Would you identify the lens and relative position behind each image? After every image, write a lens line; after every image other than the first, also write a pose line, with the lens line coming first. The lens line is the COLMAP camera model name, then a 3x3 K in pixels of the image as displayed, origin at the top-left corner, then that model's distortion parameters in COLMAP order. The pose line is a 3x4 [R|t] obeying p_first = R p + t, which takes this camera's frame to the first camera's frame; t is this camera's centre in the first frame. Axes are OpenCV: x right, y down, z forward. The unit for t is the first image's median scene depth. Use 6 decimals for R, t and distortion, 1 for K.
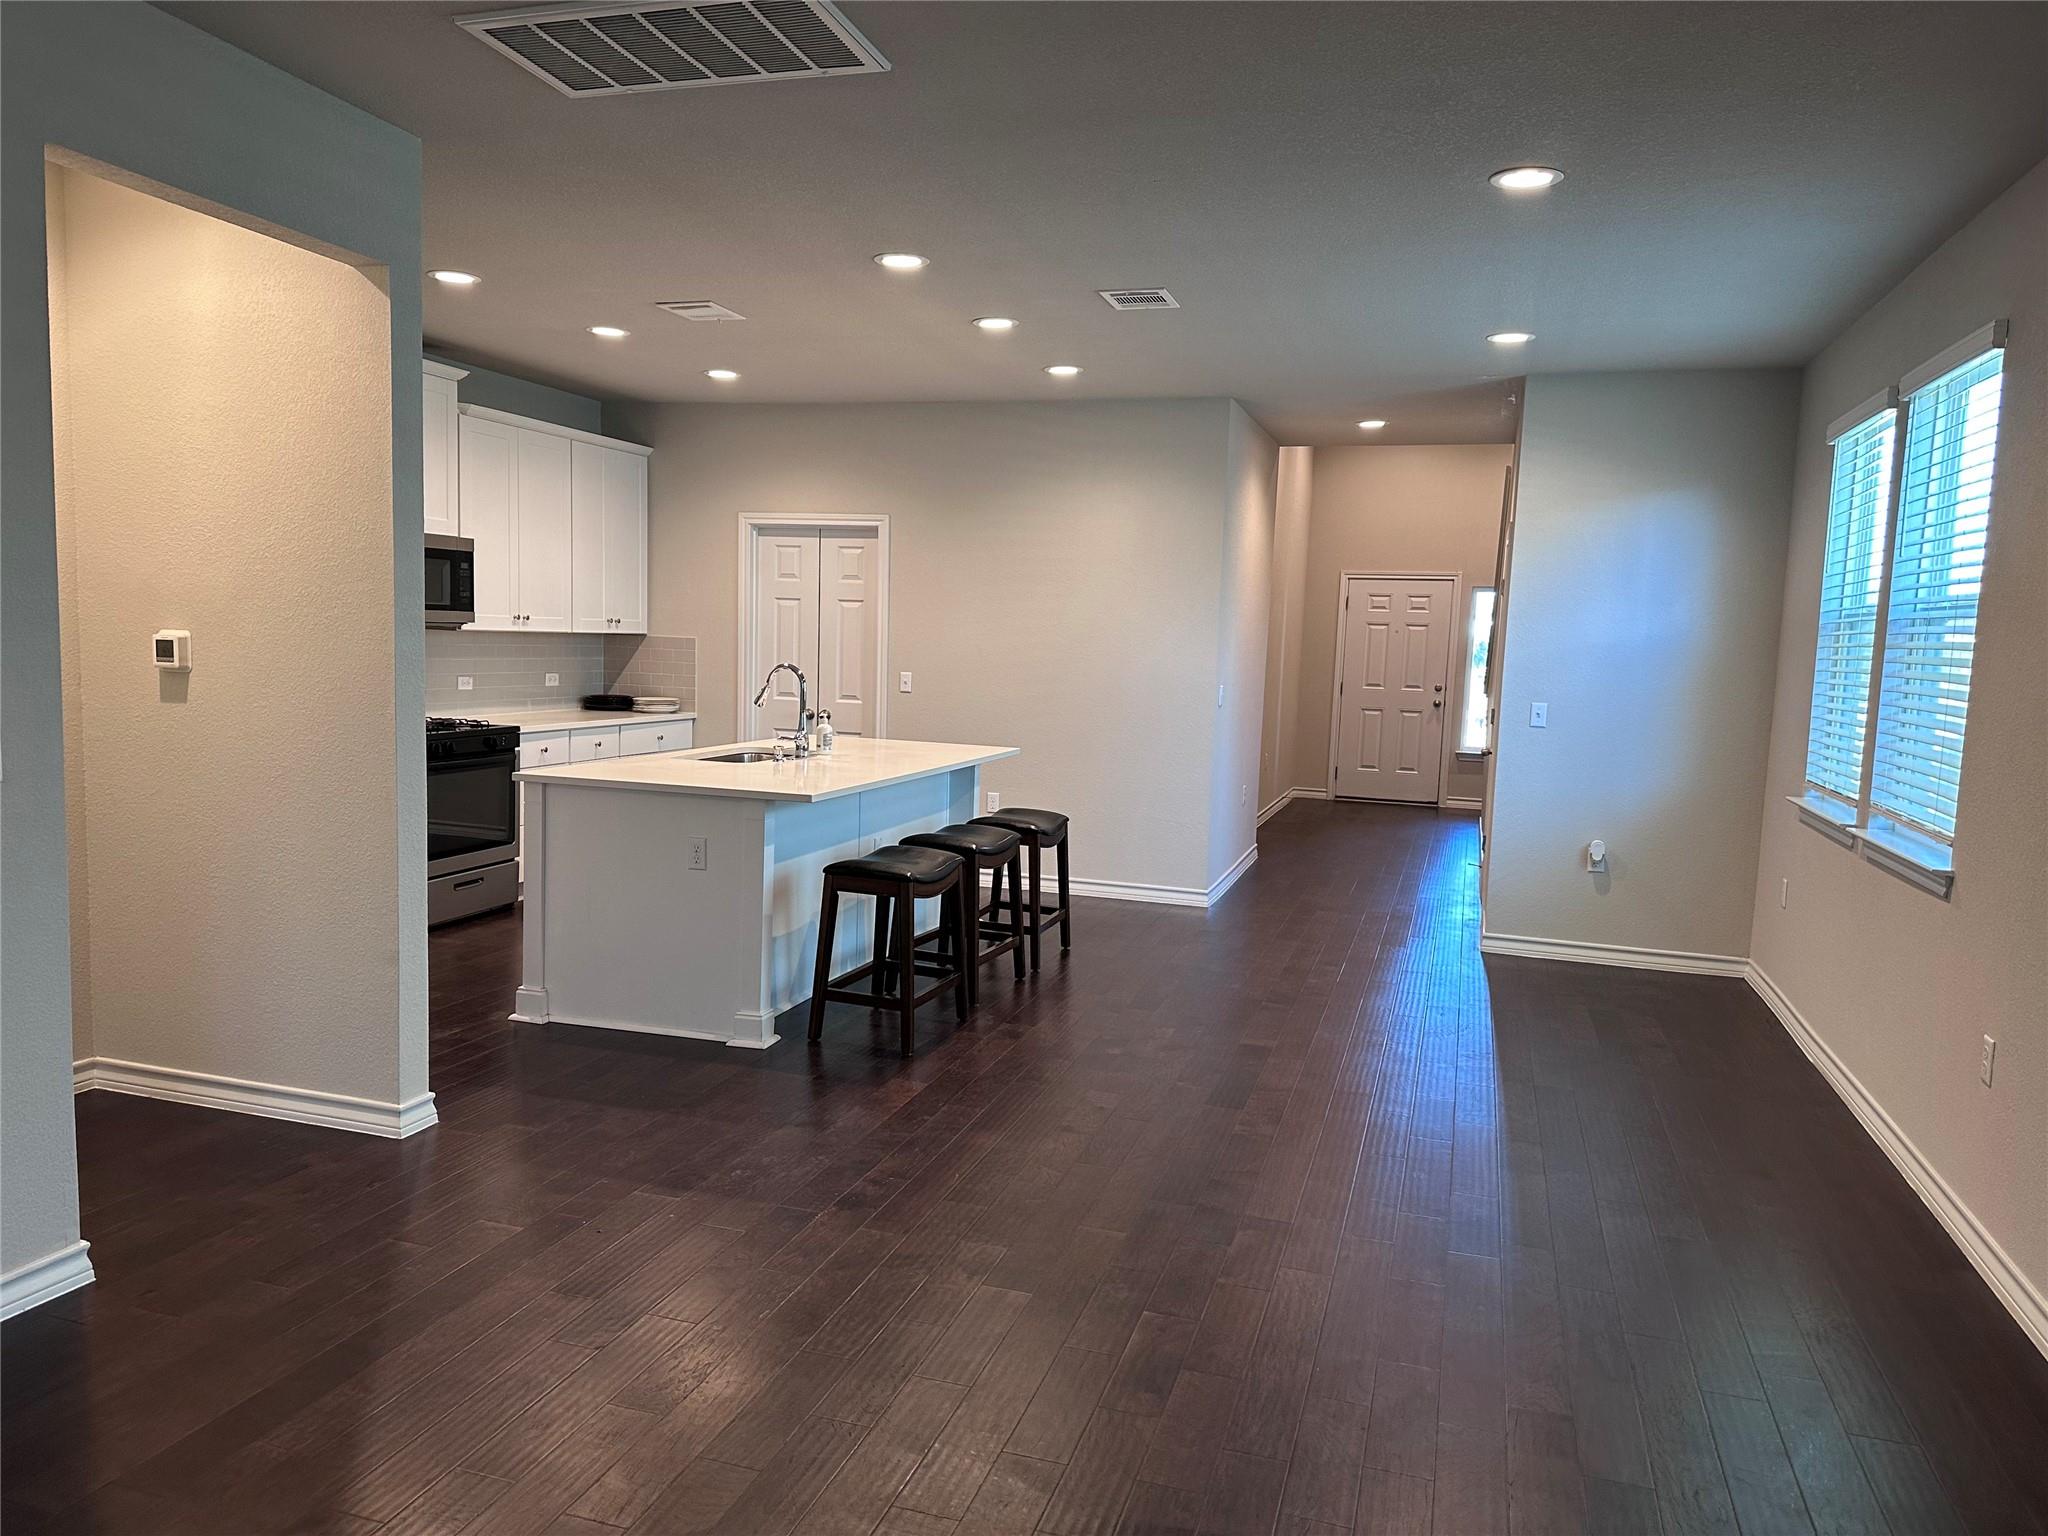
lens RADIAL K [[1413.9, 0, 1024.0], [0, 1413.9, 768.0], [0, 0, 1]] dist [-0.007848, -0.006084]
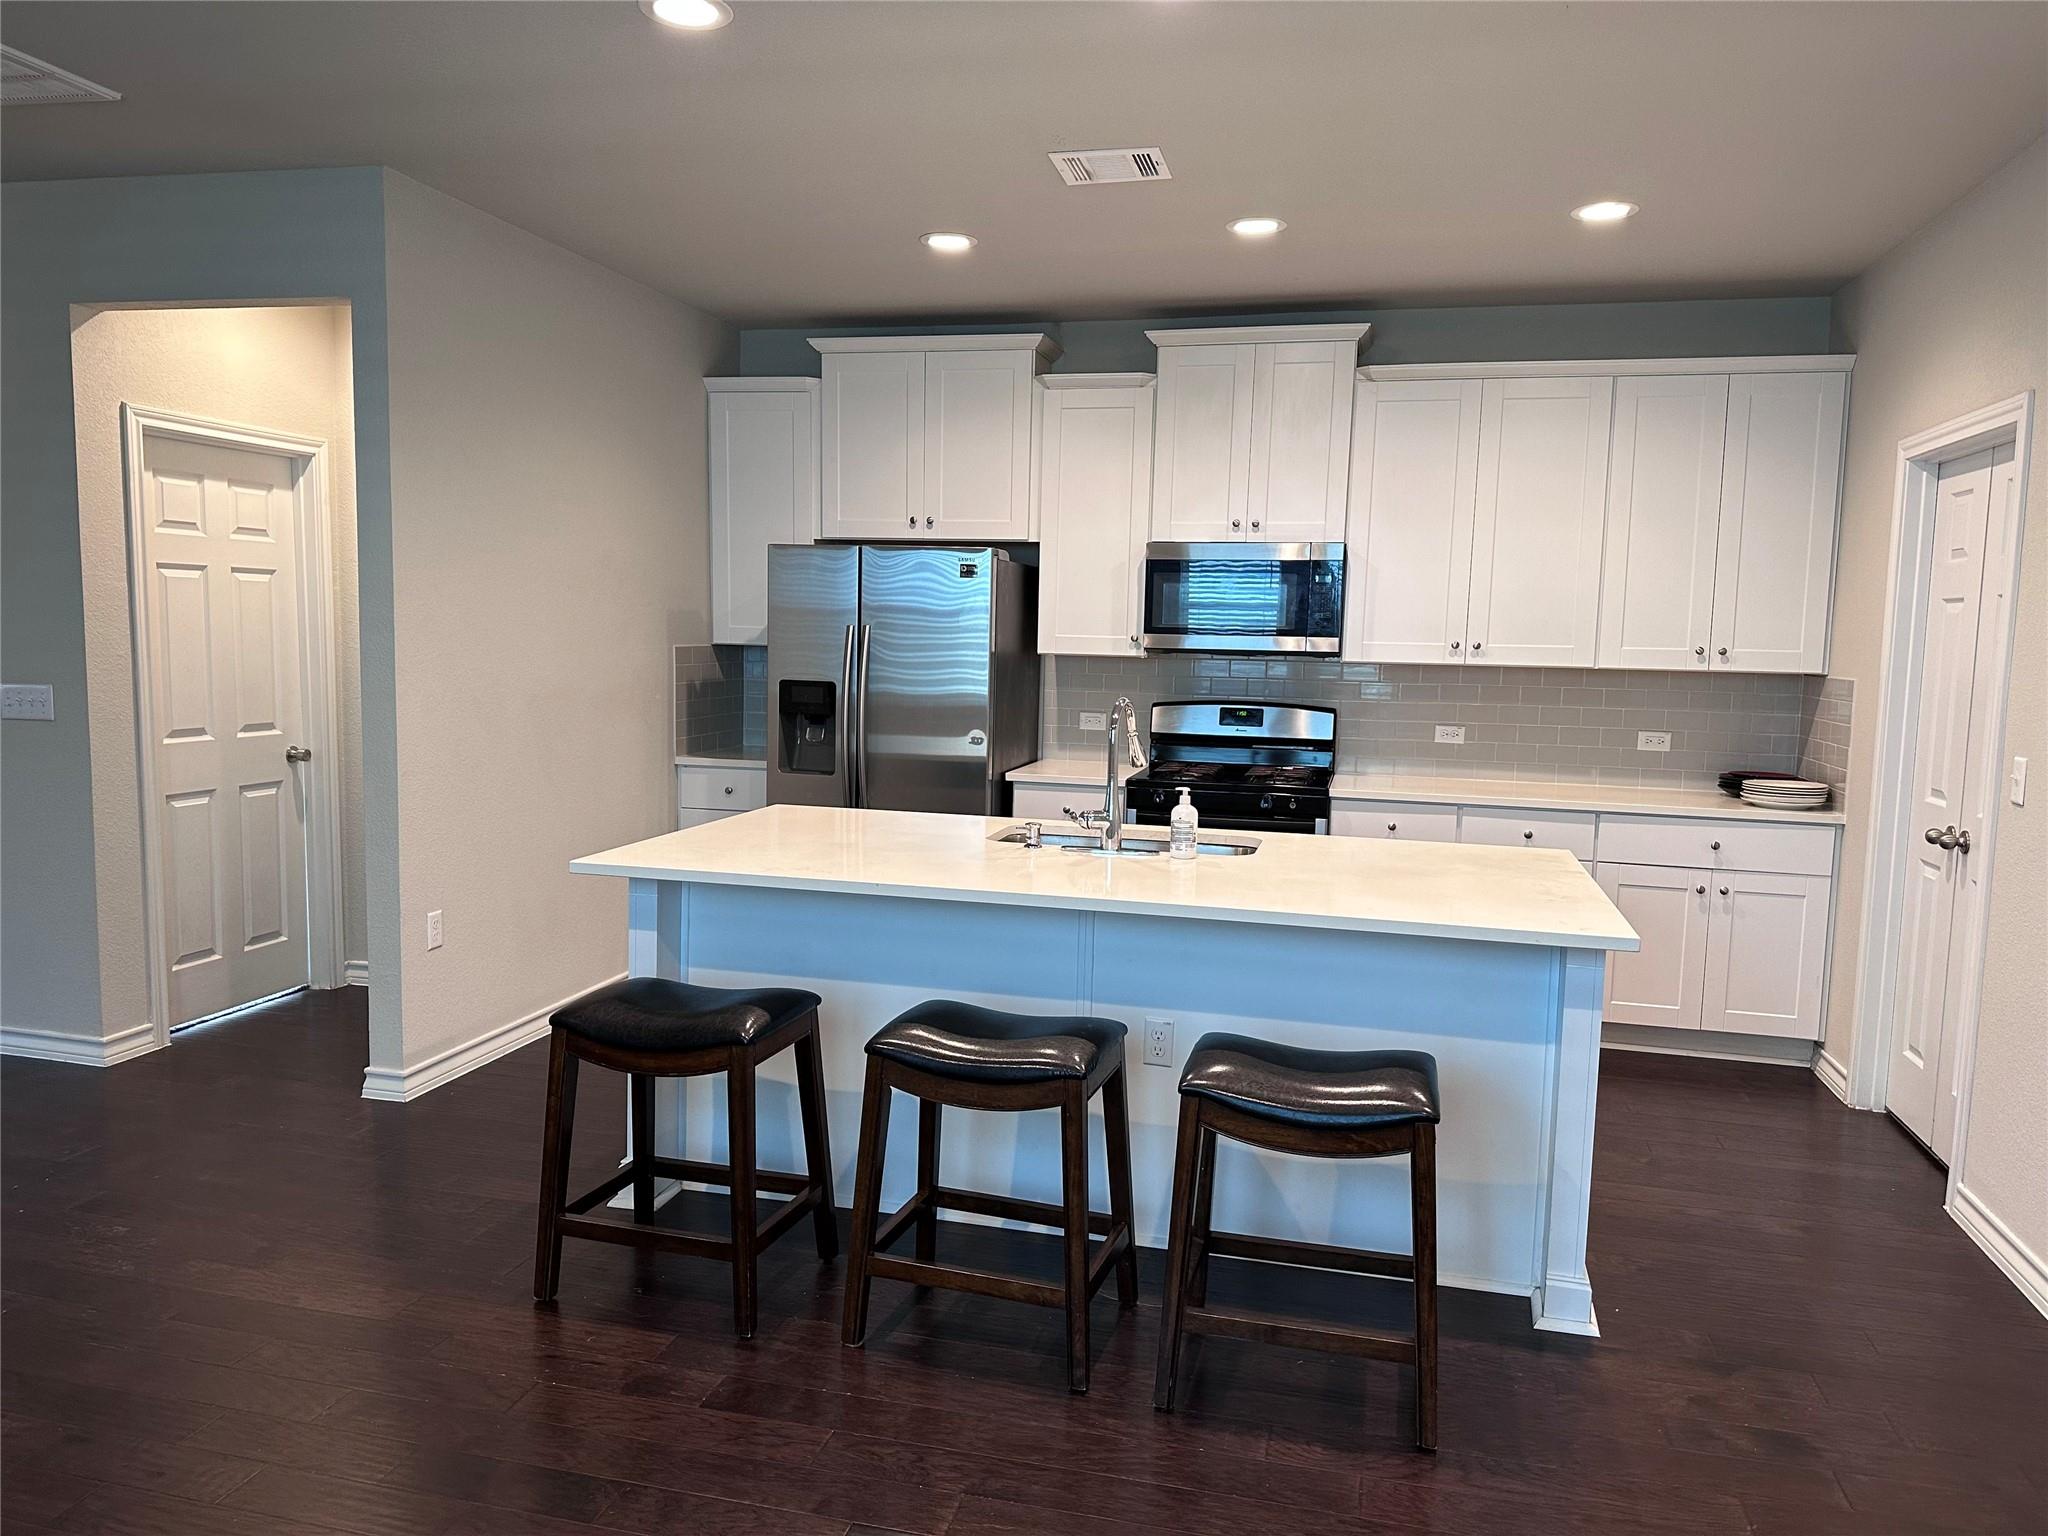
lens RADIAL K [[1413.9, 0, 1024.0], [0, 1413.9, 768.0], [0, 0, 1]] dist [-0.007848, -0.006084]
pose [[0.041141, 0.069251, -0.996751, 0.321095], [-0.118367, 0.990908, 0.063960, -0.058732], [0.992117, 0.115351, 0.048964, 0.690404]]
